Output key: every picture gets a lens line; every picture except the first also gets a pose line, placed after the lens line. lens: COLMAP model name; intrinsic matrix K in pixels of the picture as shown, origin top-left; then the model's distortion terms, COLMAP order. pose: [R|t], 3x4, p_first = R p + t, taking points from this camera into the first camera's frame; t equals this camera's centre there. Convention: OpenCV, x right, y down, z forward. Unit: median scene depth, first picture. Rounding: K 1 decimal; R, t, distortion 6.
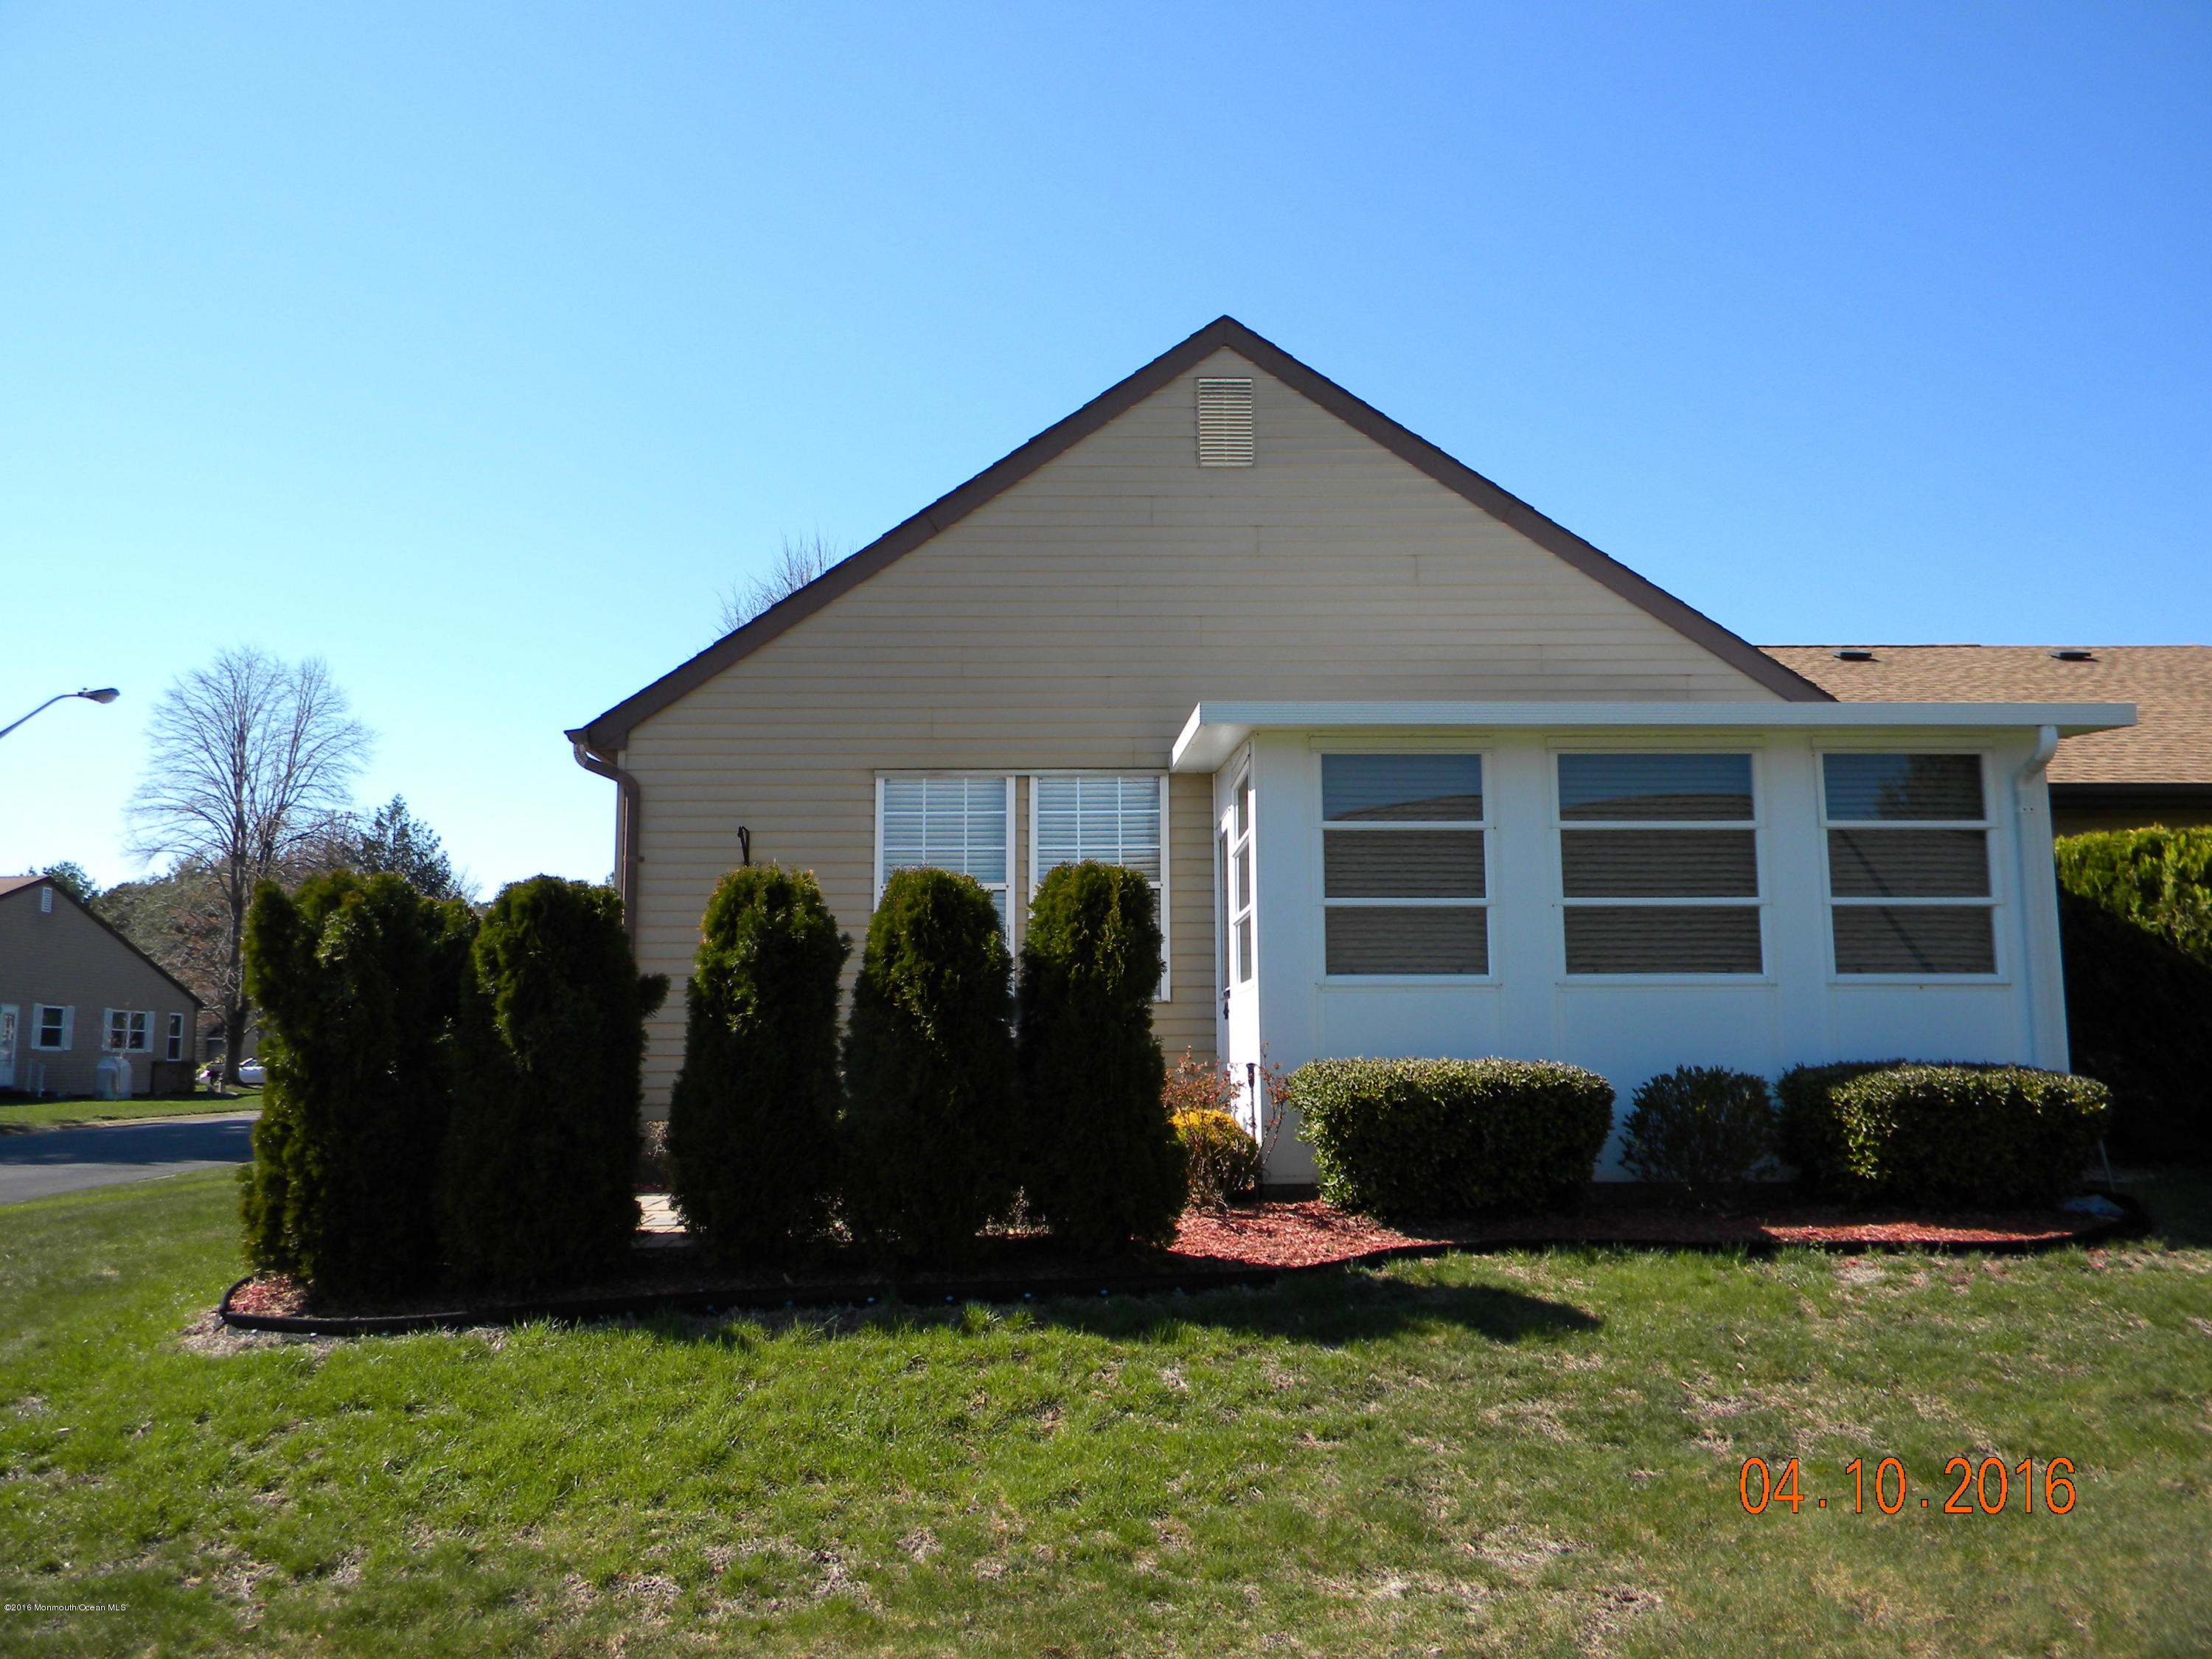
lens RADIAL K [[1824.9, 0, 1106.0], [0, 1824.9, 829.5], [0, 0, 1]] dist [0.013681, -0.041490]
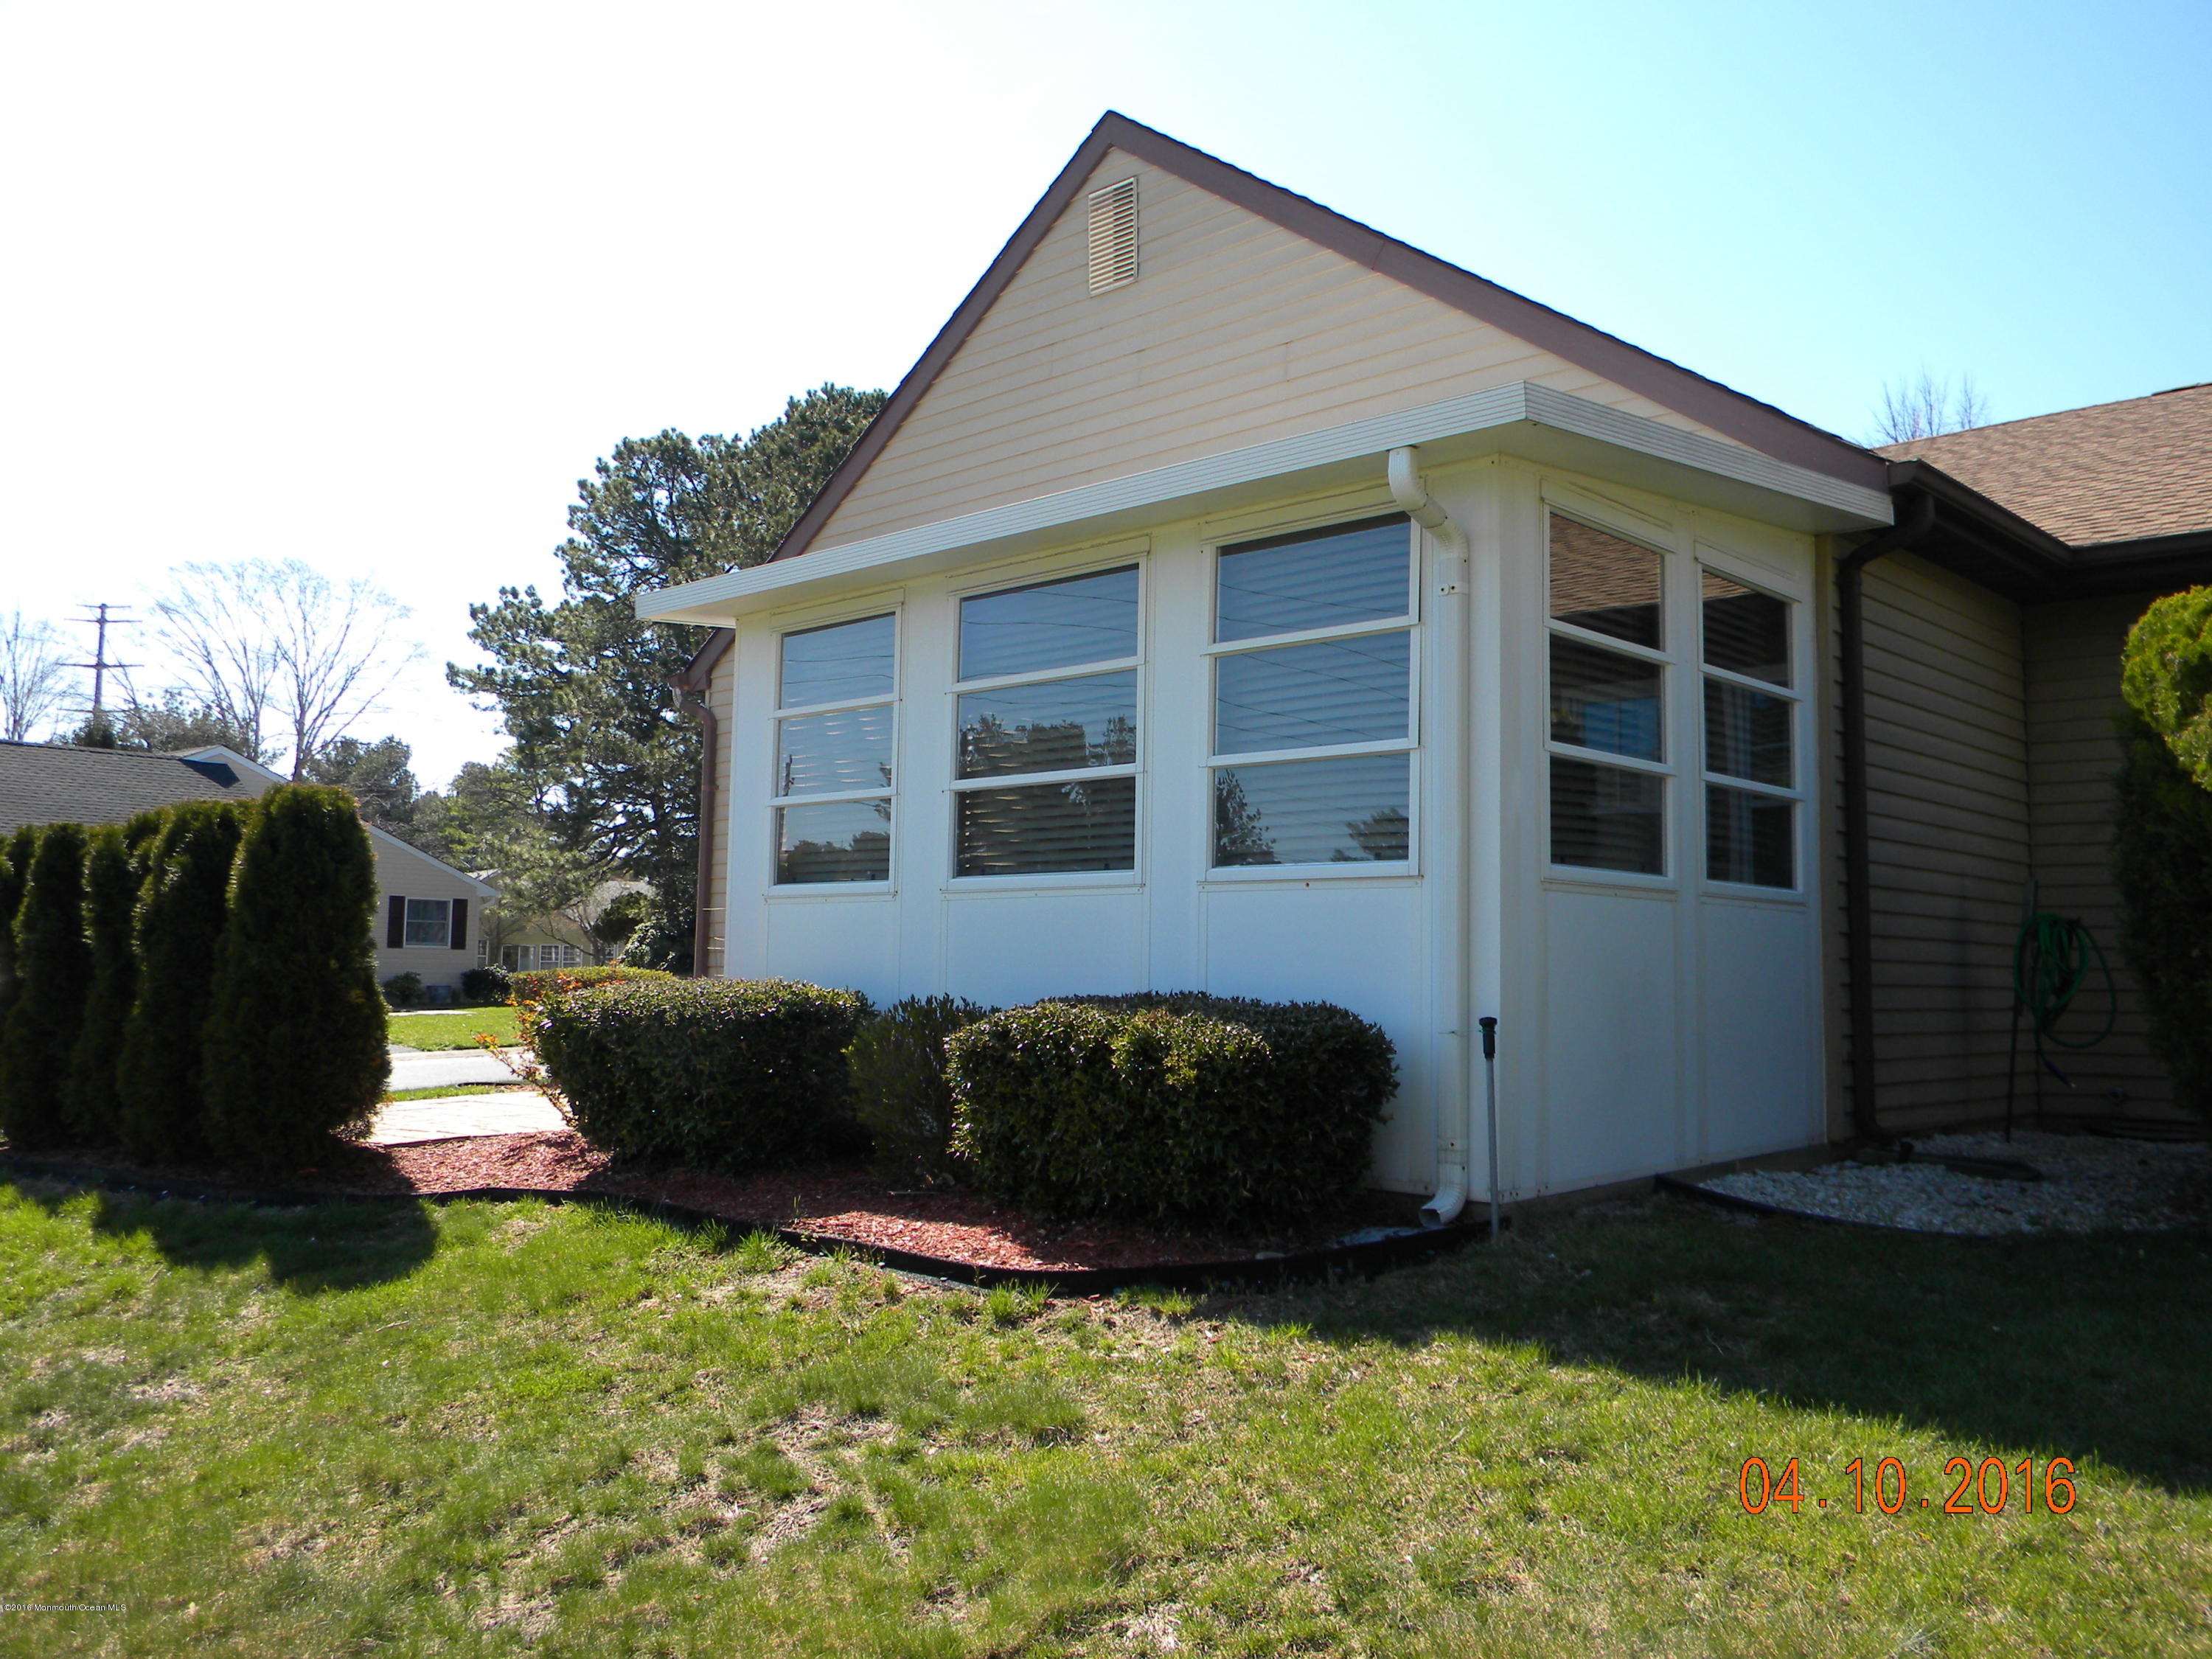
lens RADIAL K [[1806.2, 0, 1103.6], [0, 1806.2, 810.4], [0, 0, 1]] dist [0.022688, -0.052881]
pose [[0.707076, -0.041456, -0.705921, 0.860198], [0.082639, 0.996284, 0.024267, 0.036348], [0.702292, -0.075495, 0.707875, 0.479989]]
